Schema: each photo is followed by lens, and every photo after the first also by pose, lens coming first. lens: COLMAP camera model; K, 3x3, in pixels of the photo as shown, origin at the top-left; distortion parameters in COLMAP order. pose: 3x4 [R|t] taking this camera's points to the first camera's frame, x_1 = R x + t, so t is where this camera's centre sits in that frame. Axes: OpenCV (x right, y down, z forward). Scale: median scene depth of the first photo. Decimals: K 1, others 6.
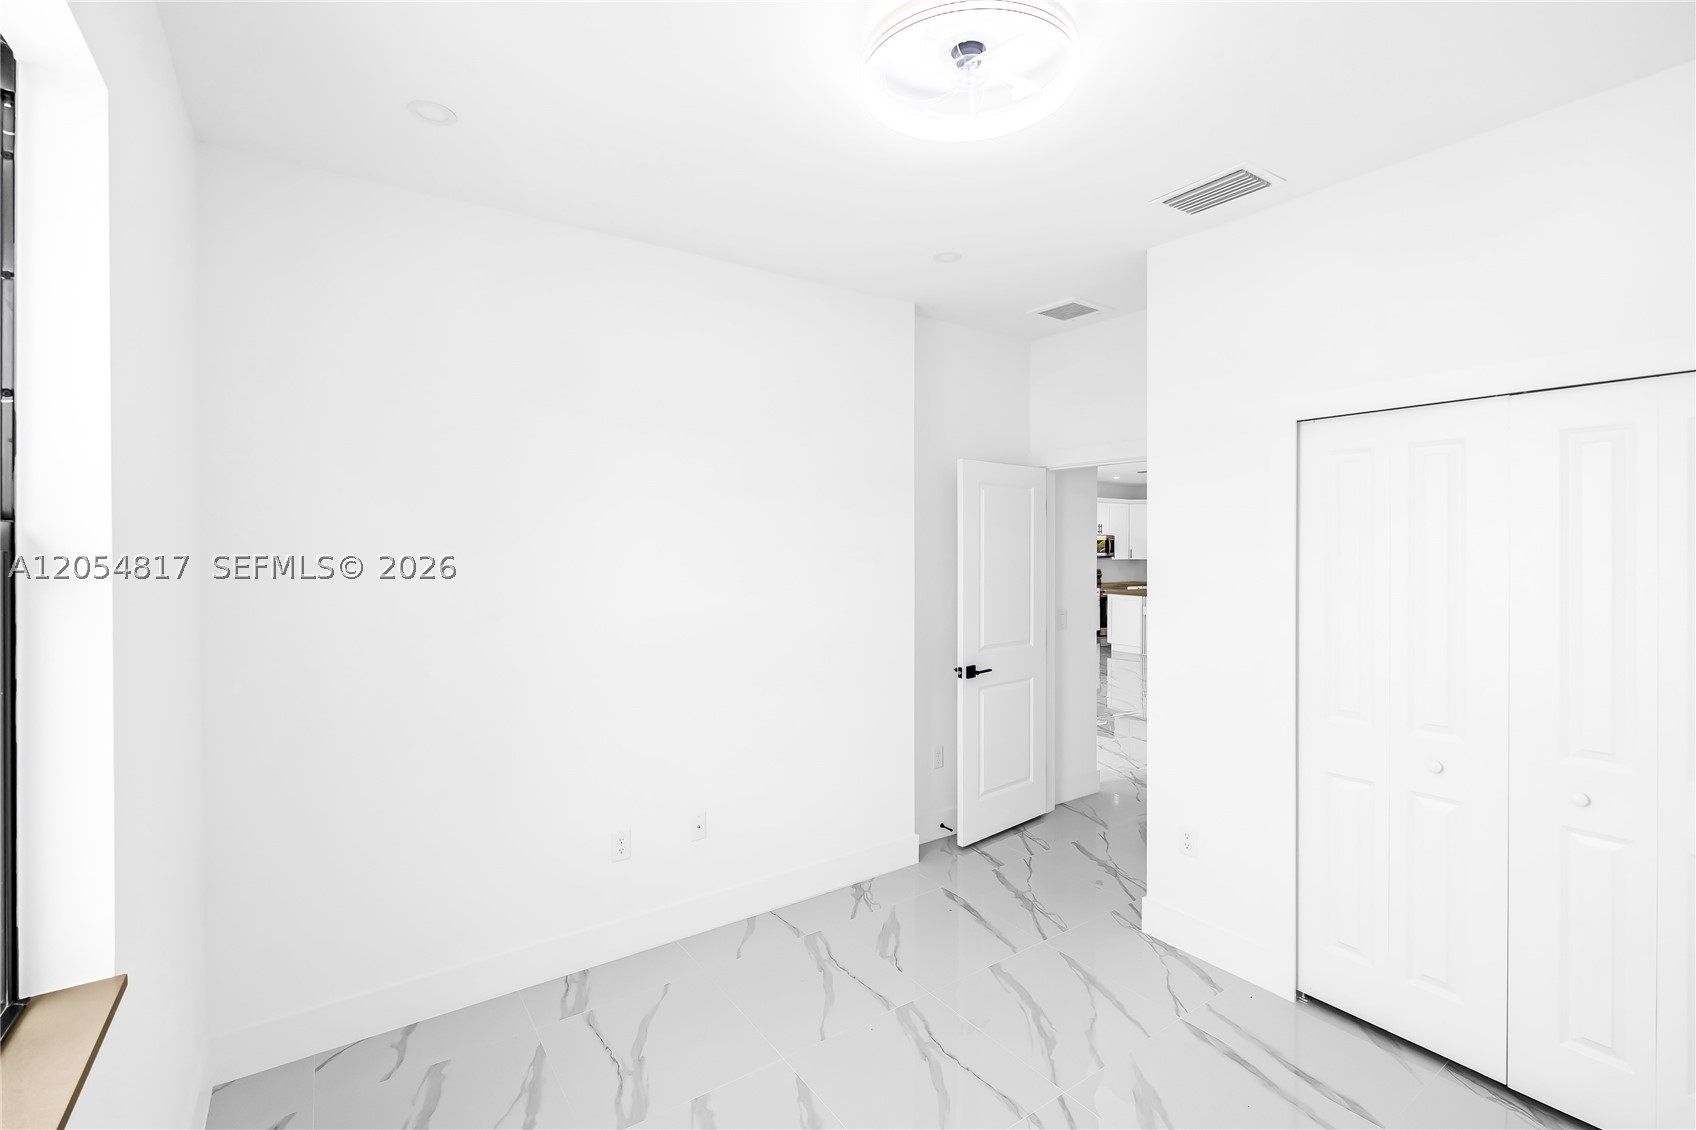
lens RADIAL K [[751.3, 0, 857.0], [0, 751.3, 564.1], [0, 0, 1]] dist [0.000789, 0.000150]
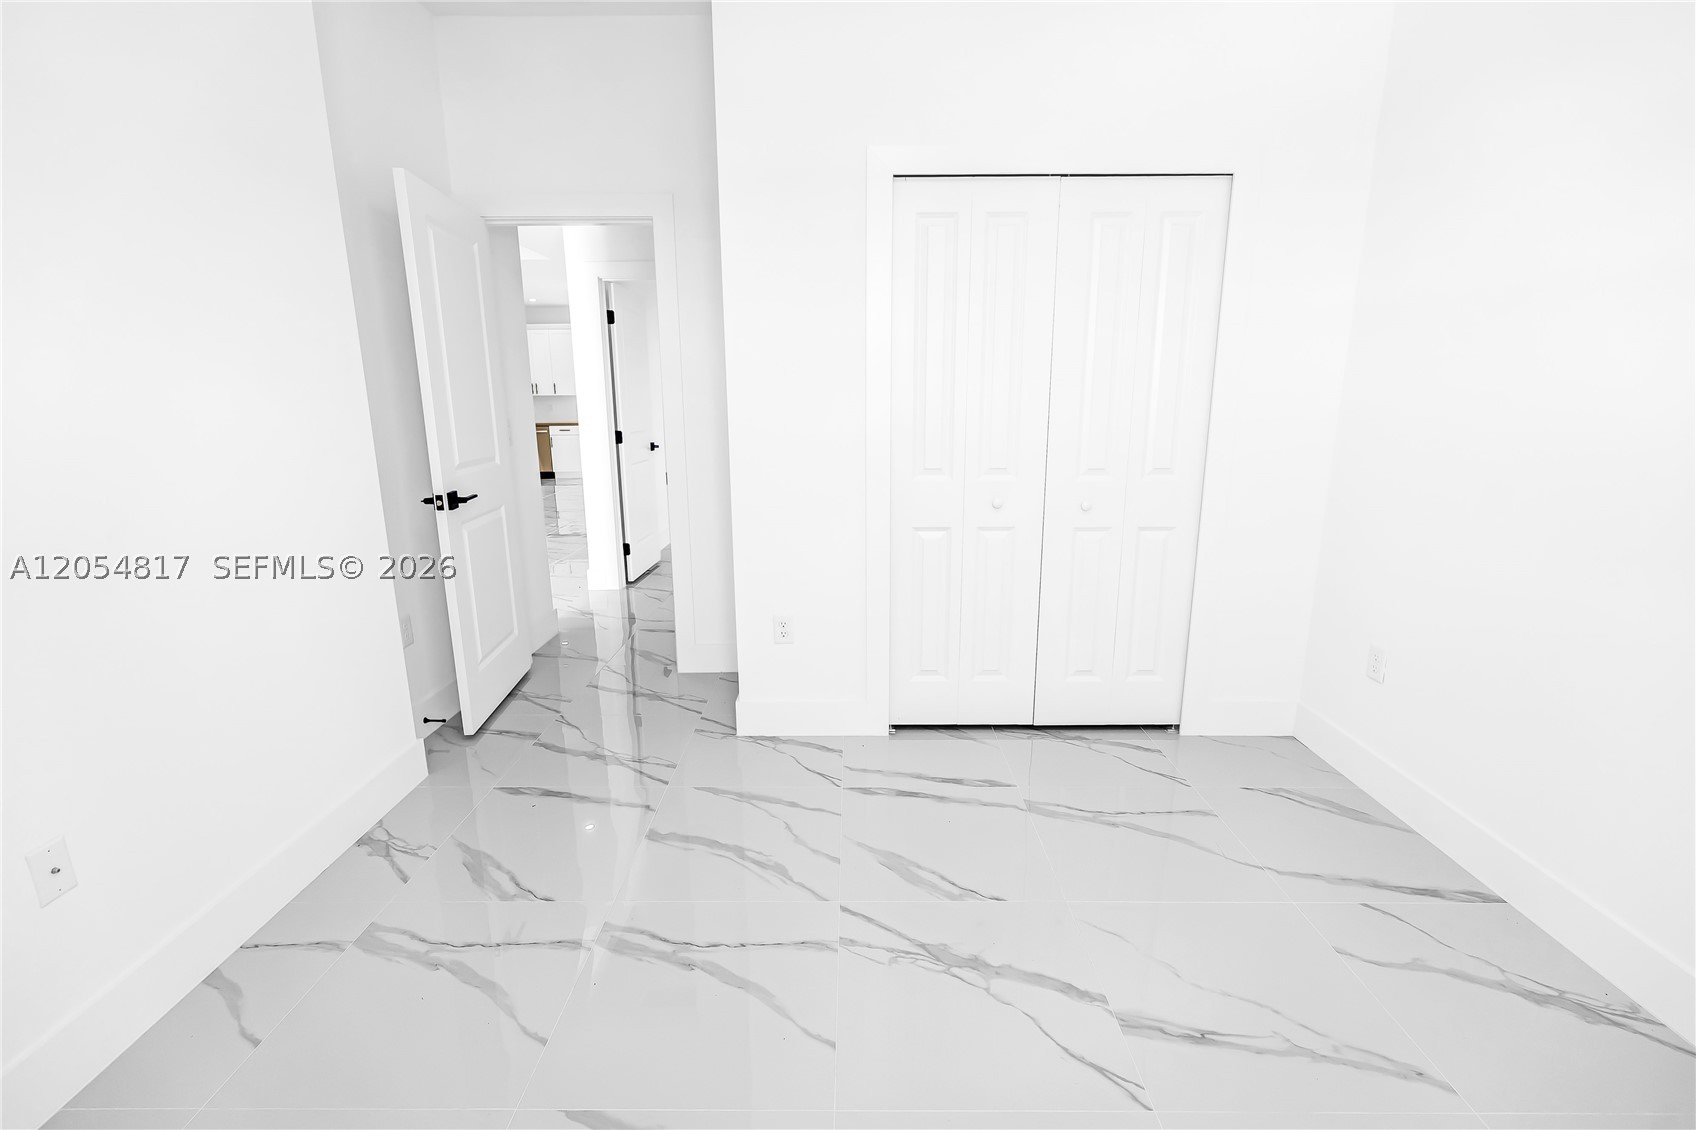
lens RADIAL K [[751.3, 0, 857.0], [0, 751.3, 564.1], [0, 0, 1]] dist [0.000789, 0.000150]
pose [[0.587330, -0.183215, 0.788338, -0.241533], [0.023012, 0.977427, 0.210016, 0.077143], [-0.809021, -0.105208, 0.578288, 0.341682]]
